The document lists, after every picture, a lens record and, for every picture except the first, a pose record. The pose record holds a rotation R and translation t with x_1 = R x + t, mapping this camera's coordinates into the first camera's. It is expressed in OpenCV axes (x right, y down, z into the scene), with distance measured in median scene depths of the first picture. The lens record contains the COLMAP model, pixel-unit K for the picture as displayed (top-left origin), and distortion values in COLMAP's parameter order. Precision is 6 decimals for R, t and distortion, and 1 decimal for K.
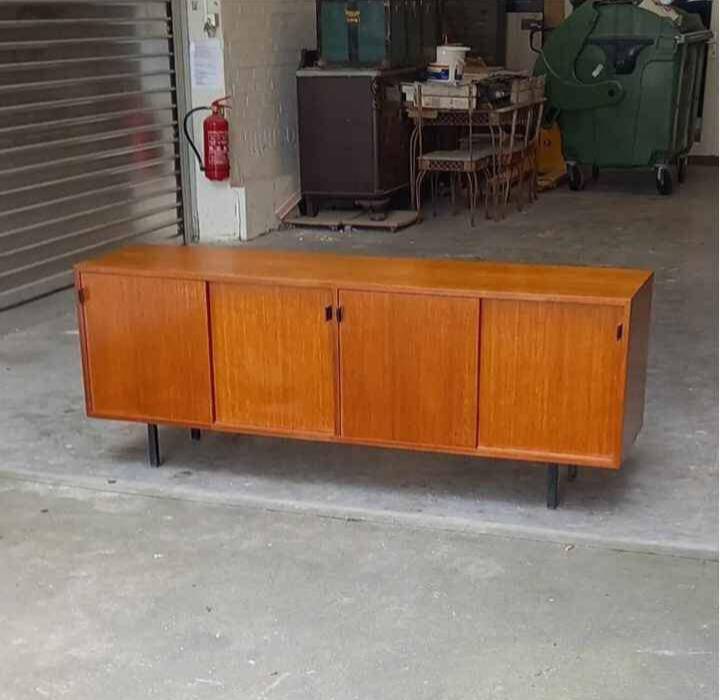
lens RADIAL K [[1377.5, 0, 360.8], [0, 1377.5, 539.4], [0, 0, 1]] dist [0.094027, -0.211892]
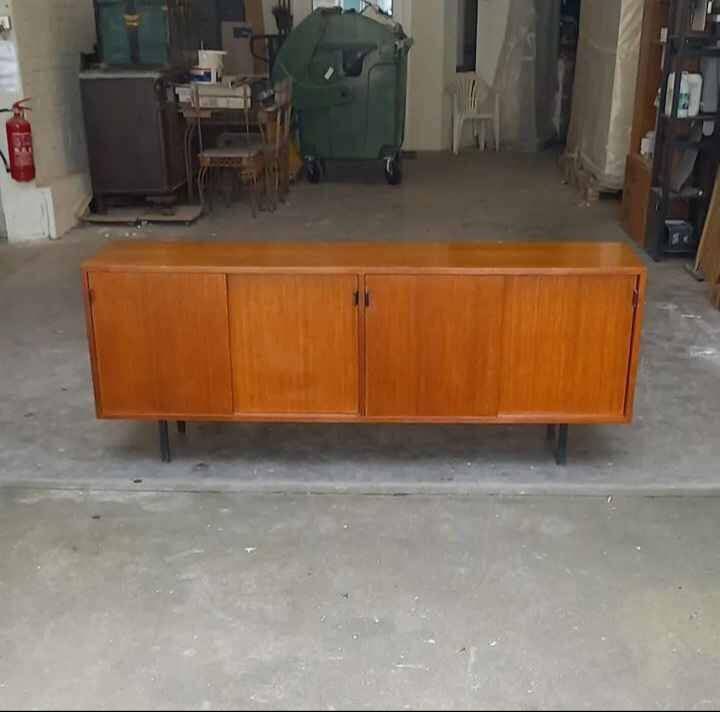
lens RADIAL K [[1160.8, 0, 360.8], [0, 1160.8, 578.0], [0, 0, 1]] dist [0.105372, -0.211135]
pose [[0.955968, -0.123122, 0.266397, -0.136087], [0.103344, 0.990826, 0.087084, -0.015127], [-0.274675, -0.055719, 0.959921, 0.069040]]
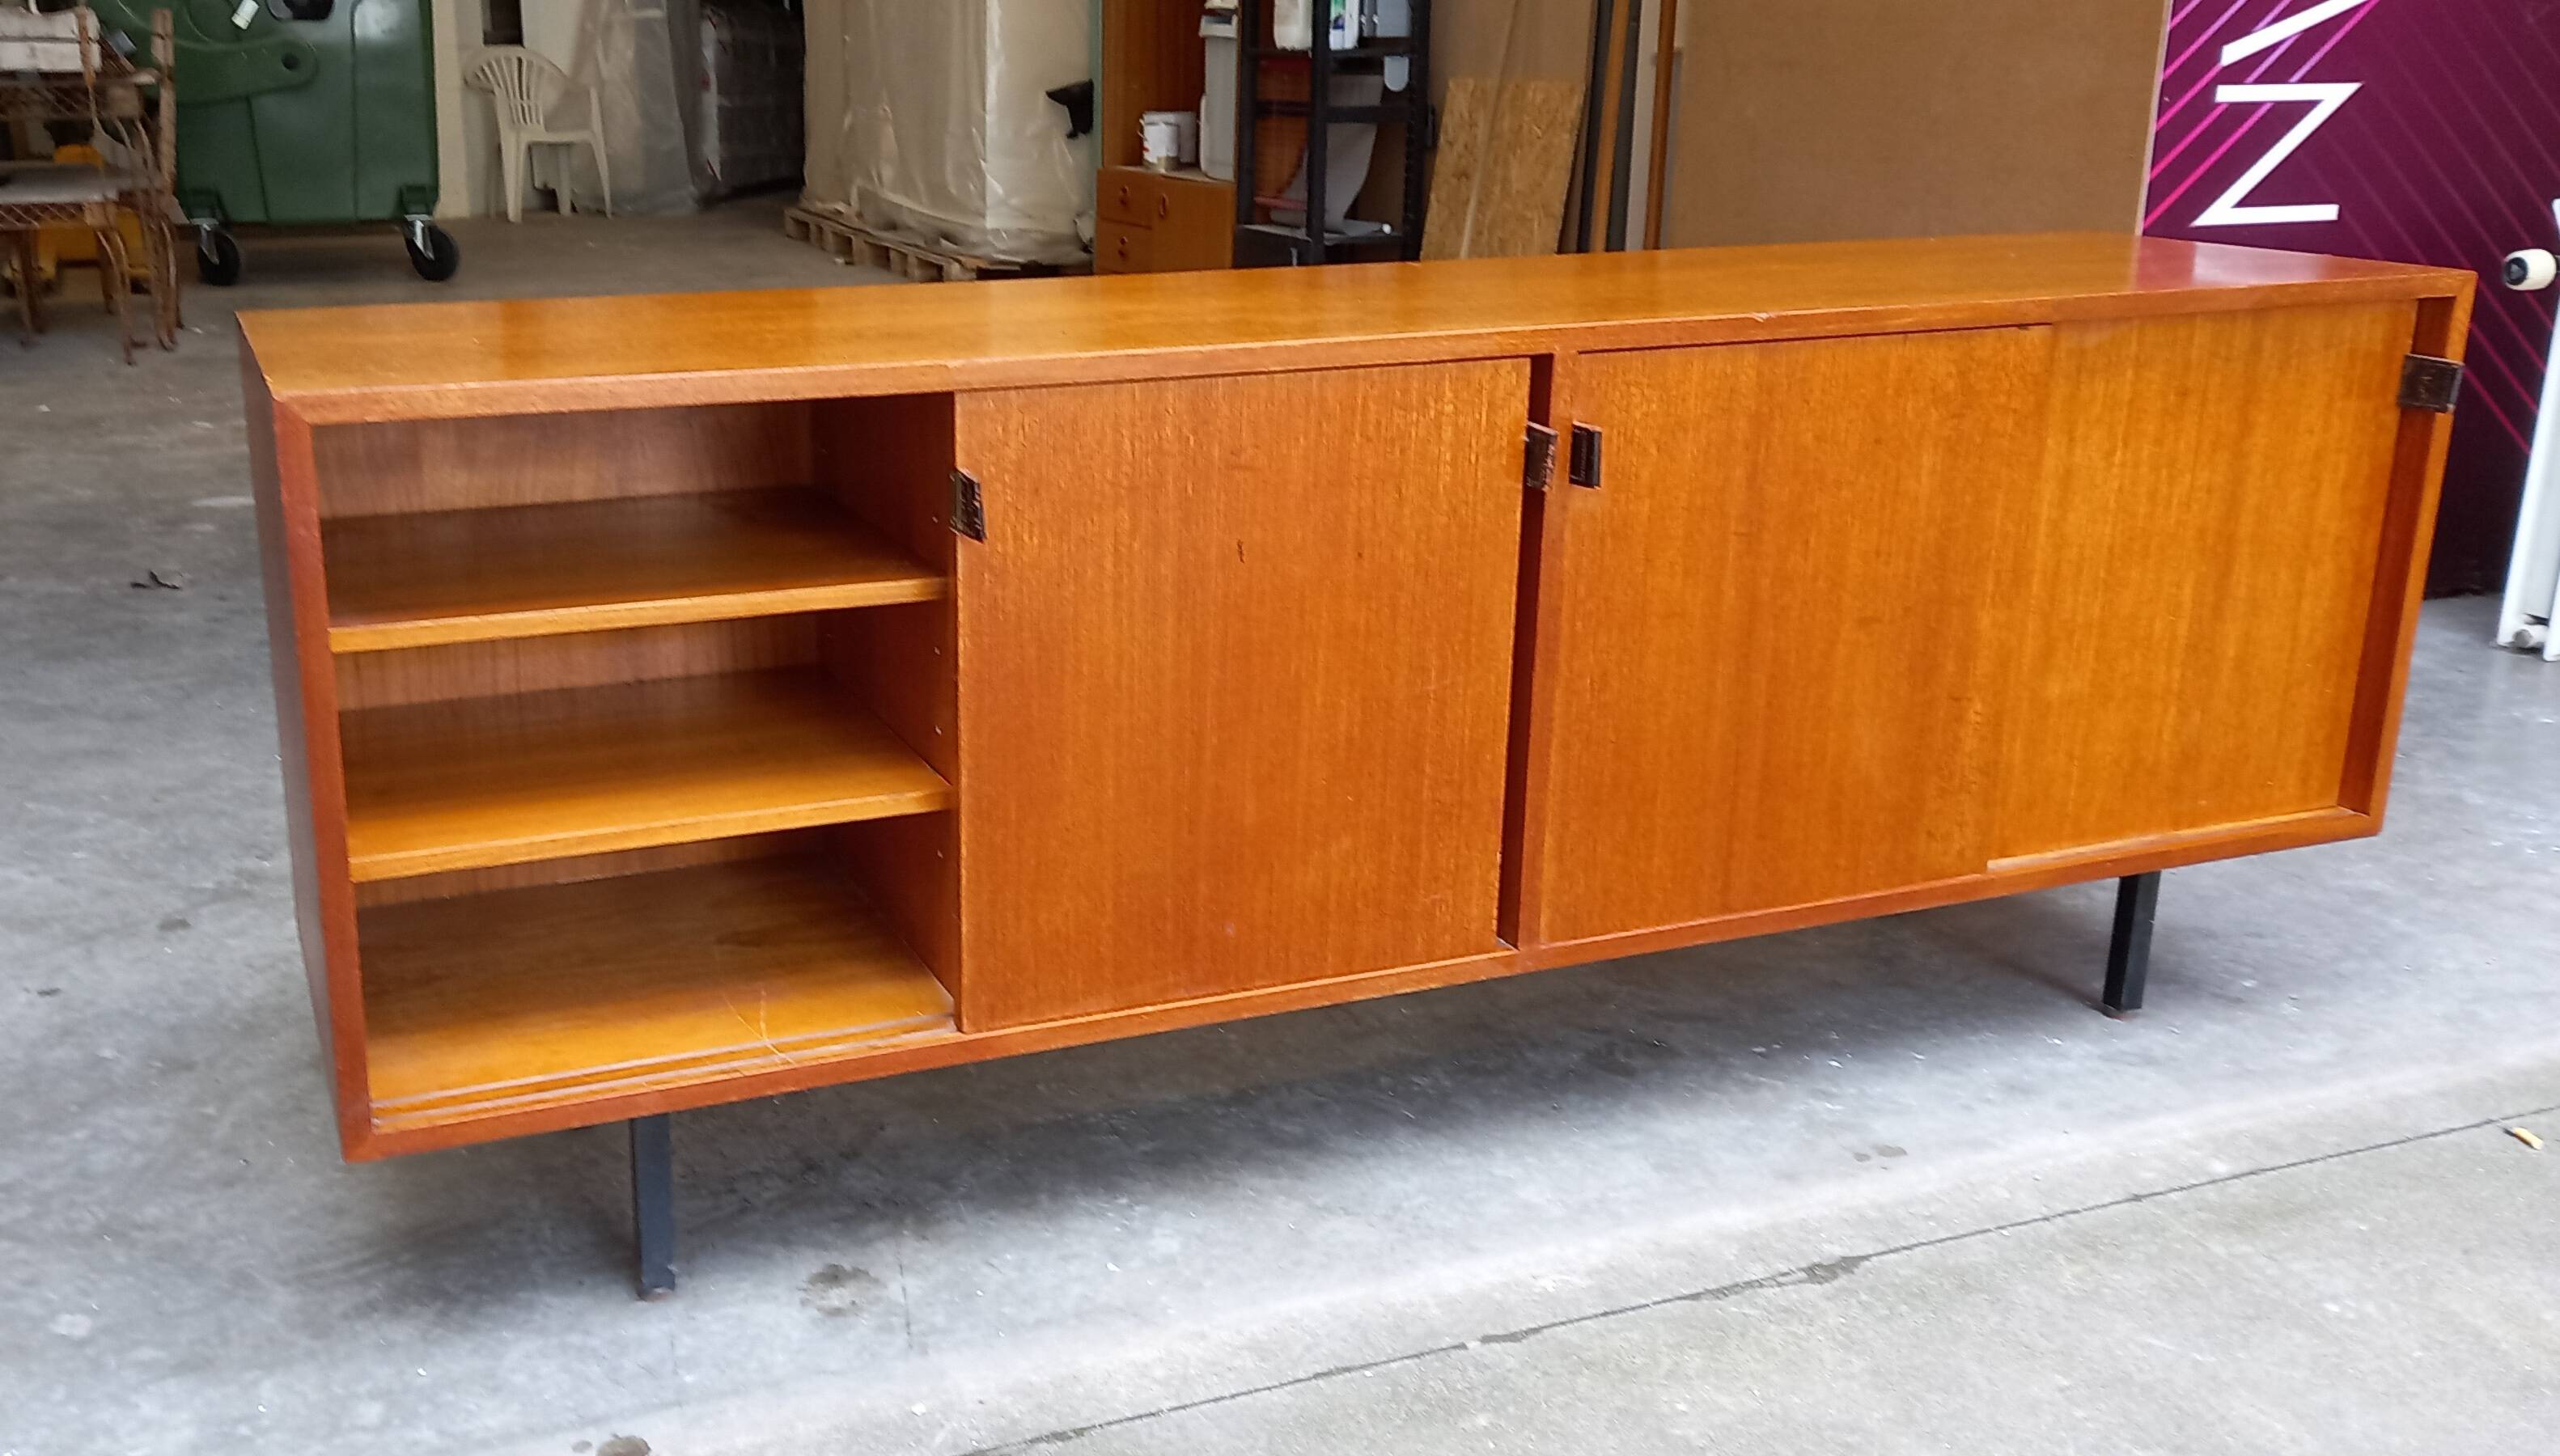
lens RADIAL K [[2356.9, 0, 1076.2], [0, 2356.9, 736.0], [0, 0, 1]] dist [0.048886, -0.054830]
pose [[0.763692, -0.181515, 0.619537, -0.168147], [0.232820, 0.972518, -0.002060, -0.065382], [-0.602137, 0.145814, 0.784965, 0.357248]]
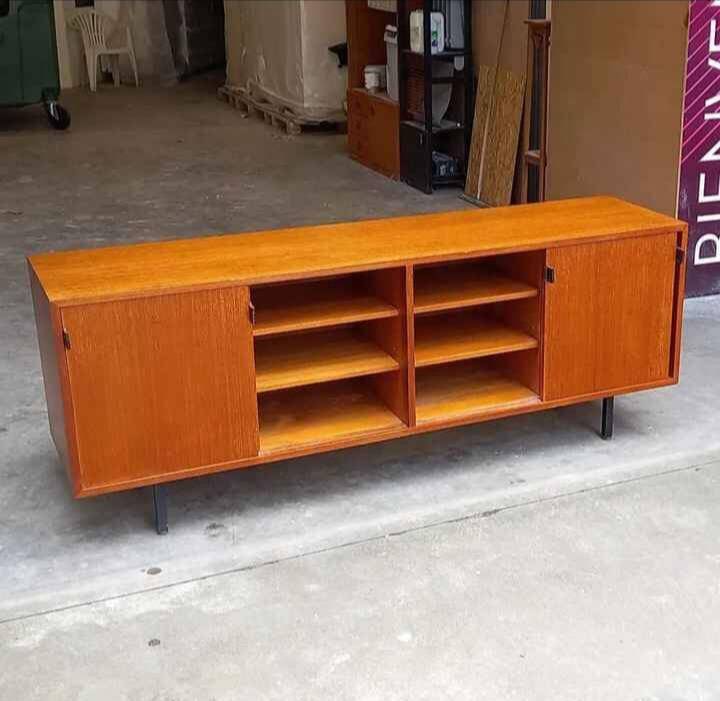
lens RADIAL K [[1160.4, 0, 478.3], [0, 1160.4, 351.1], [0, 0, 1]] dist [0.077089, -0.108967]
pose [[0.706660, -0.228581, 0.669614, -0.236334], [0.254876, 0.965081, 0.060466, -0.078400], [-0.660053, 0.127940, 0.740244, 0.211139]]
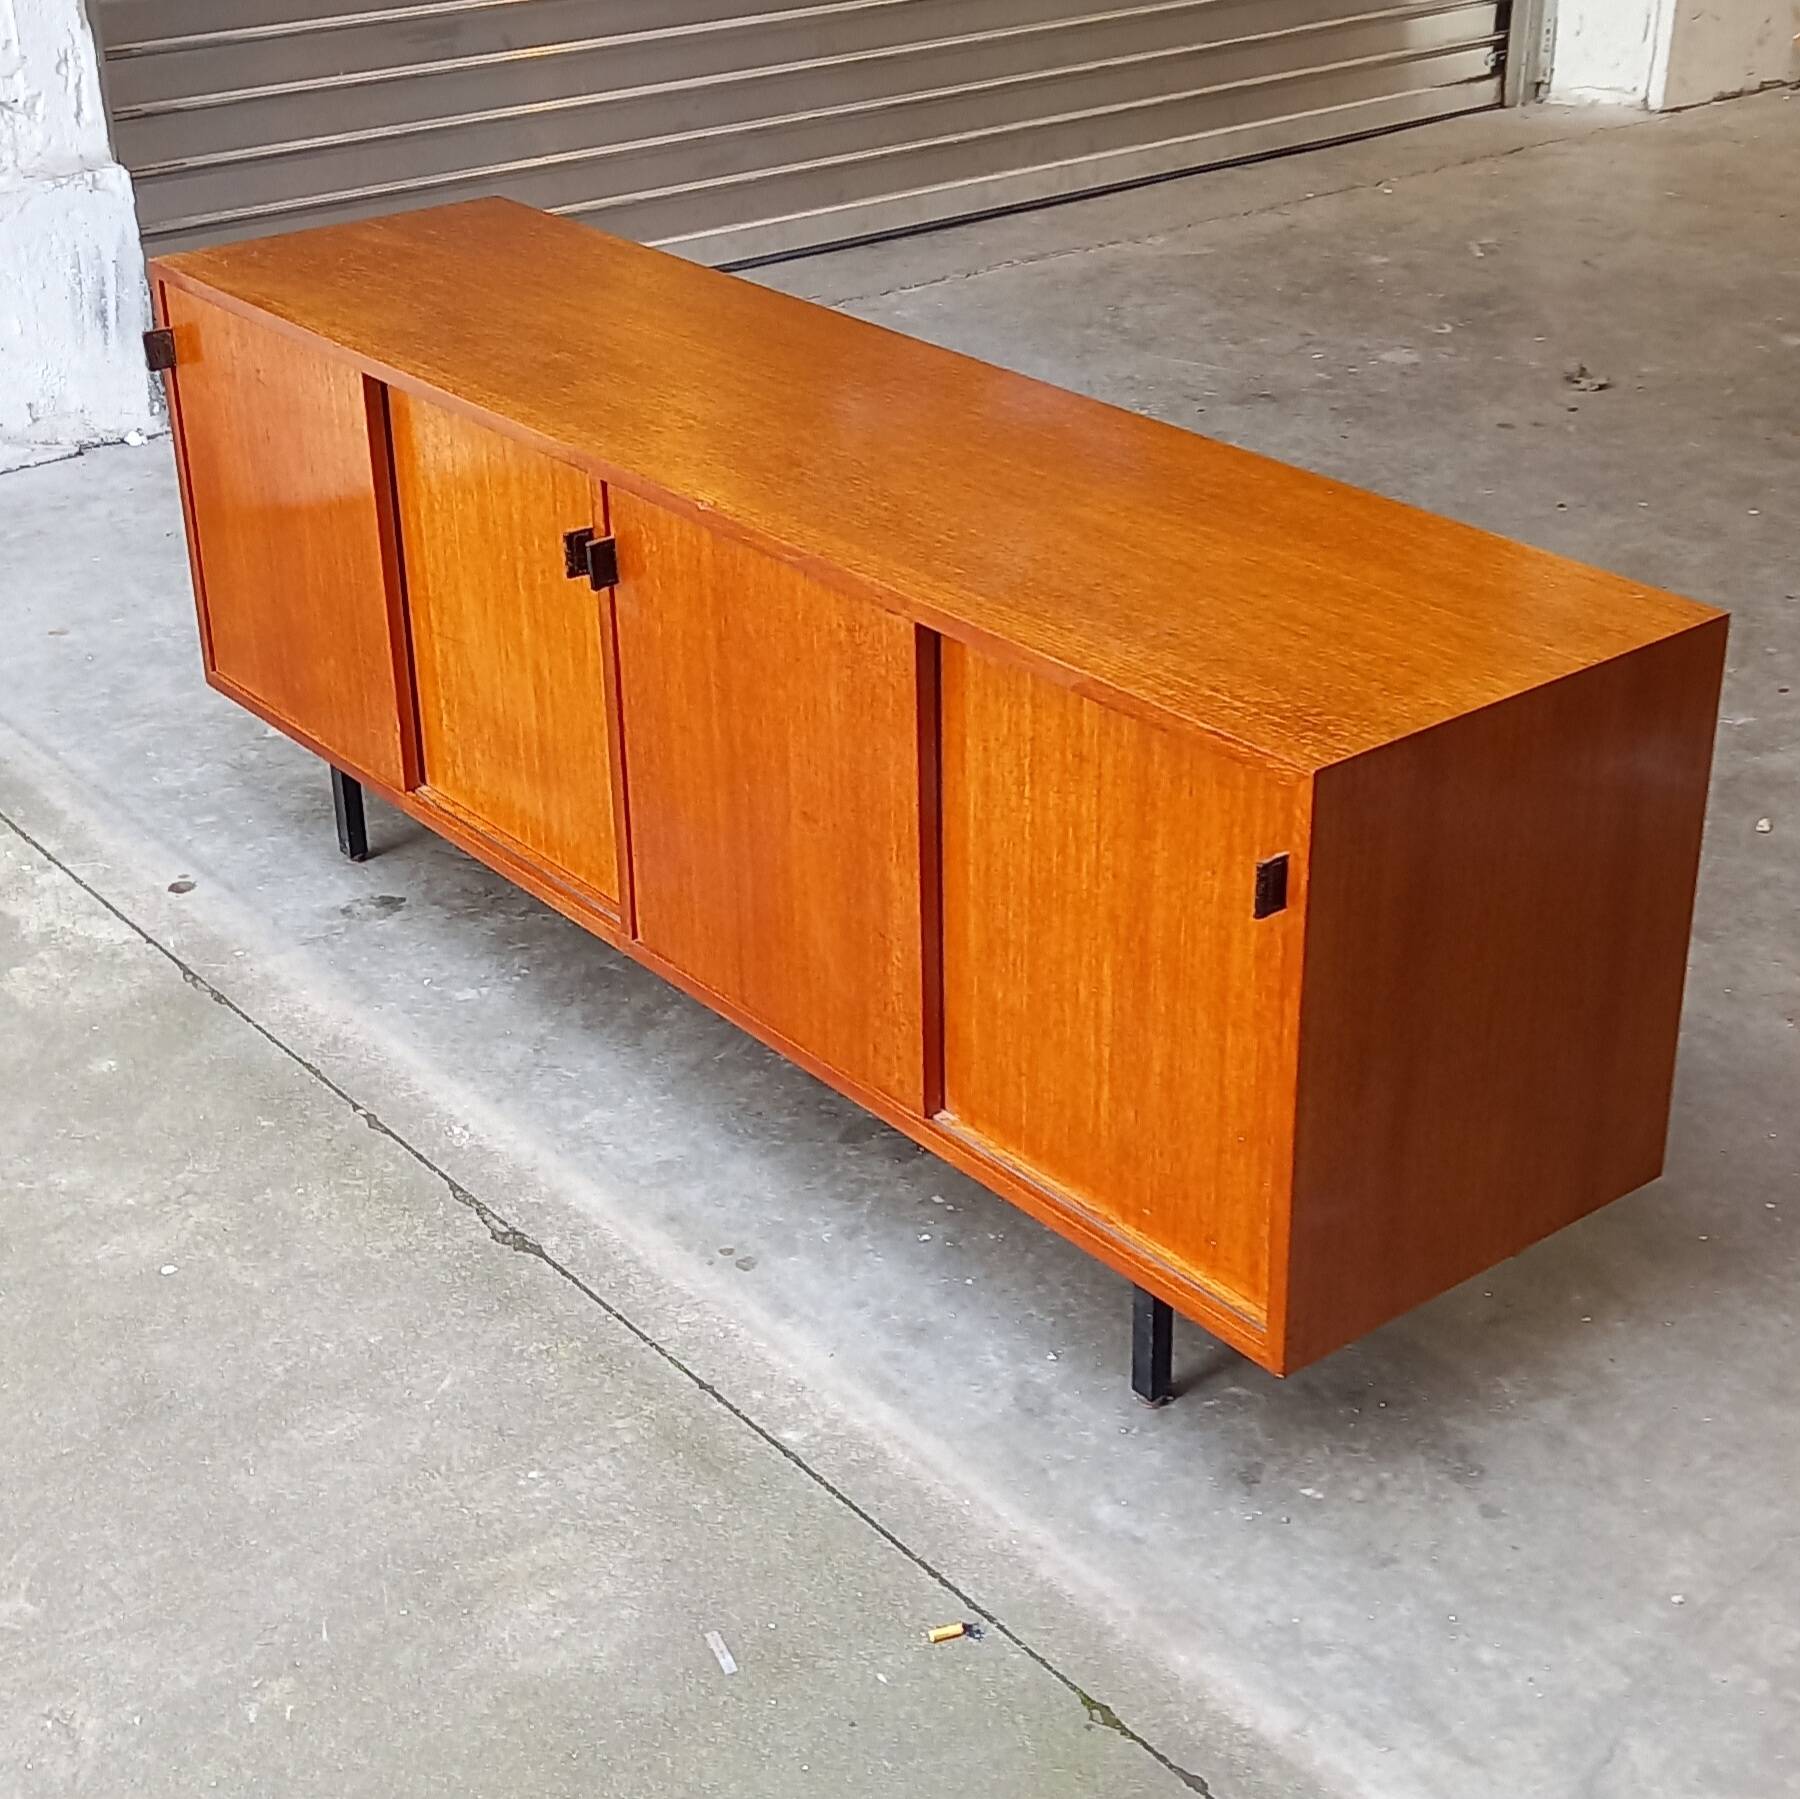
lens RADIAL K [[2901.6, 0, 900.5], [0, 2901.6, 877.3], [0, 0, 1]] dist [0.085262, -0.172726]
pose [[0.844843, 0.235370, -0.480459, 0.171972], [-0.188931, 0.971424, 0.143668, -0.096675], [0.500545, -0.030603, 0.865170, 0.236918]]
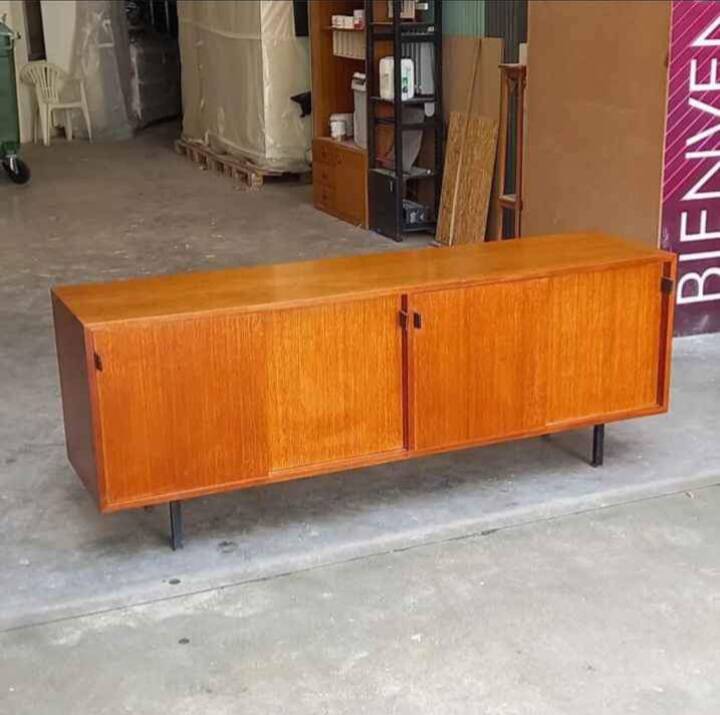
lens RADIAL K [[1244.3, 0, 382.3], [0, 1244.3, 378.3], [0, 0, 1]] dist [0.096200, -0.144514]
pose [[0.729728, -0.208972, 0.651021, -0.279429], [0.261232, 0.965127, 0.016983, -0.070624], [-0.631866, 0.157675, 0.758870, 0.191667]]
